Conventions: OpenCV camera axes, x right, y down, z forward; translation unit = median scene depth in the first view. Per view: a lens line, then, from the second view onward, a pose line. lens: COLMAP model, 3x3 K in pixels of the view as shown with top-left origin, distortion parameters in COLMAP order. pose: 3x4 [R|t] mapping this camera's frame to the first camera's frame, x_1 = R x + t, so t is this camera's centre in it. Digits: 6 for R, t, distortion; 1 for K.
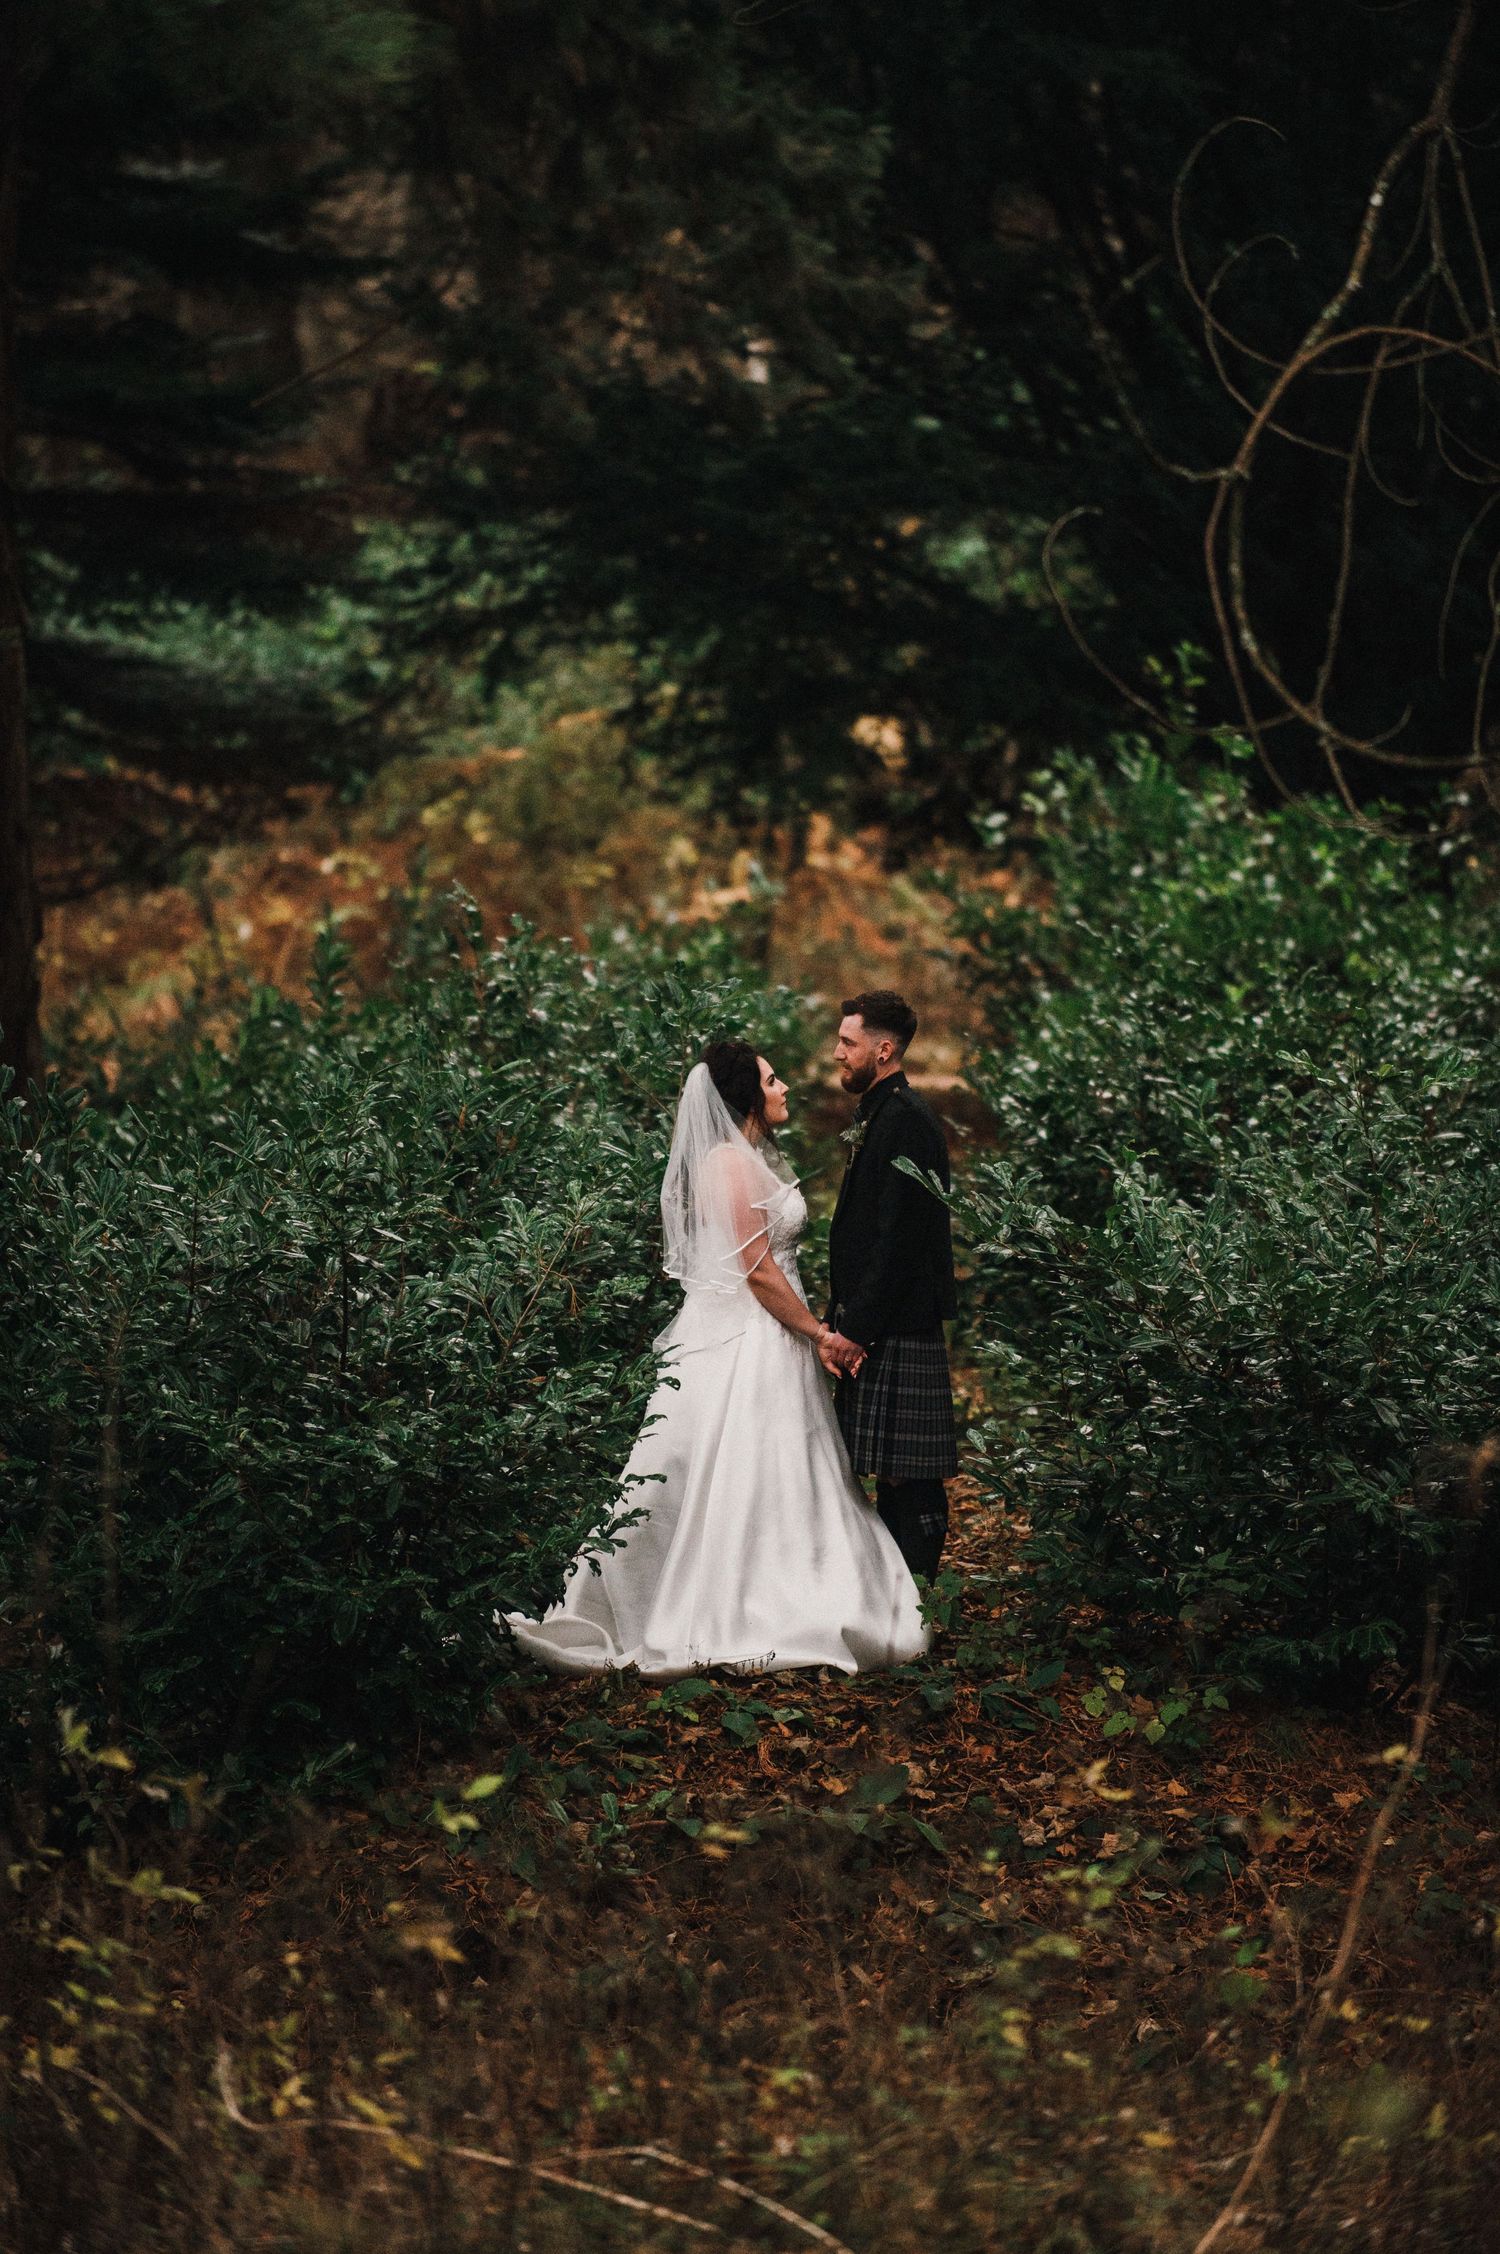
lens RADIAL K [[12913.1, 0, 748.7], [0, 12913.1, 1127.5], [0, 0, 1]] dist [0.251687, 0.000000]
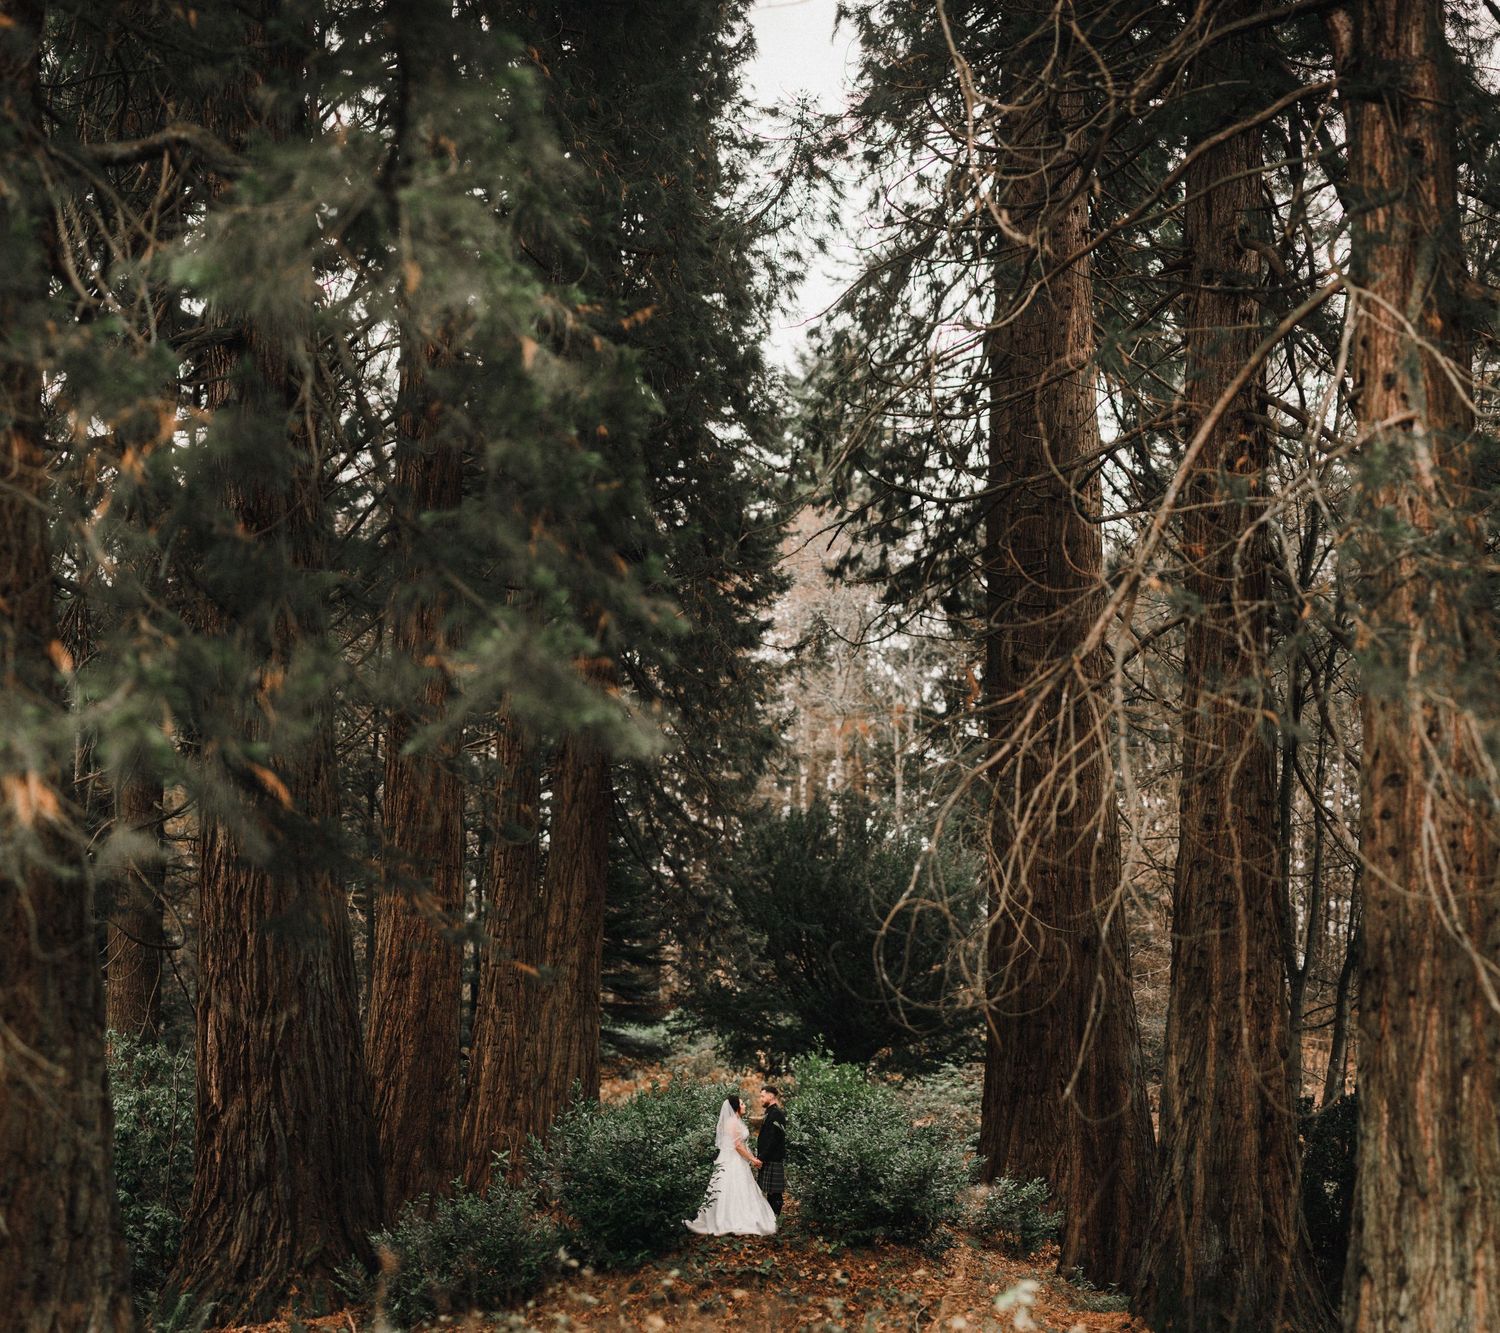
lens RADIAL K [[5186.1, 0, 748.4], [0, 5186.1, 666.4], [0, 0, 1]] dist [-0.385911, 0.000000]
pose [[0.999610, 0.027016, -0.007094, 0.011236], [-0.027473, 0.996793, -0.075163, -0.020636], [0.005040, 0.075328, 0.997146, -0.828160]]
